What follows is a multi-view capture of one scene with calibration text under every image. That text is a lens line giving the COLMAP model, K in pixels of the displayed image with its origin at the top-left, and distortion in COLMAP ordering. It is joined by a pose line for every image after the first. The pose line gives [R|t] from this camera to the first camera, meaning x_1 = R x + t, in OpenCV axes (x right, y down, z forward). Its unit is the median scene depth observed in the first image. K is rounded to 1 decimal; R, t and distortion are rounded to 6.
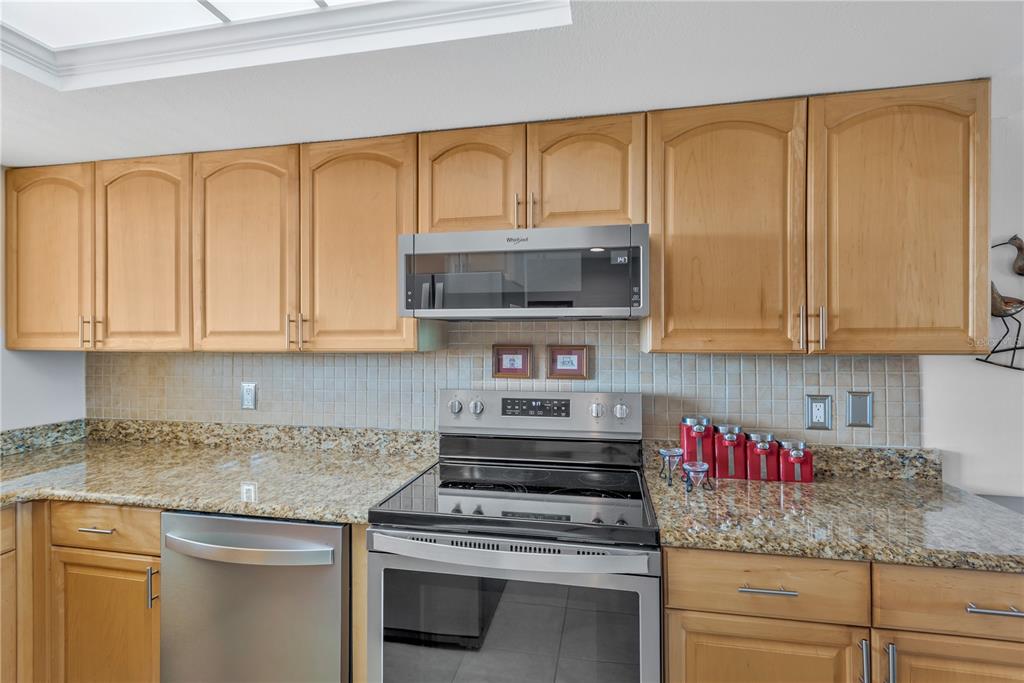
lens RADIAL K [[476.9, 0, 514.3], [0, 476.9, 336.3], [0, 0, 1]] dist [0.017557, -0.007867]
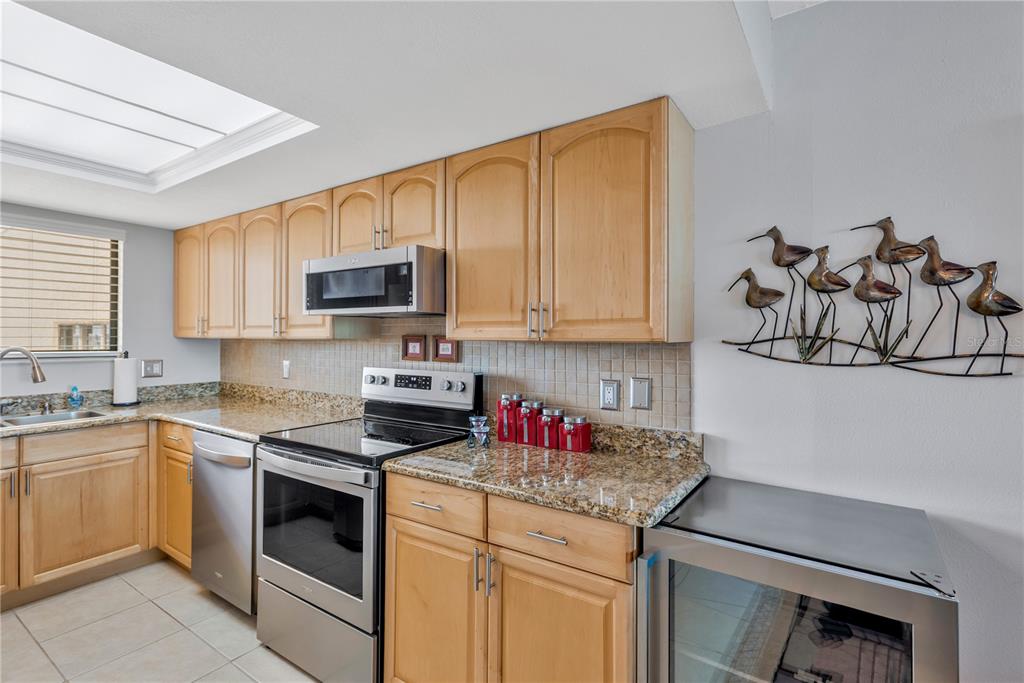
lens RADIAL K [[476.9, 0, 516.8], [0, 476.9, 336.8], [0, 0, 1]] dist [0.017557, -0.007867]
pose [[0.924077, 0.005400, -0.382168, 0.881583], [-0.004766, 0.999985, 0.002607, 0.019724], [0.382177, -0.000588, 0.924089, -0.131585]]
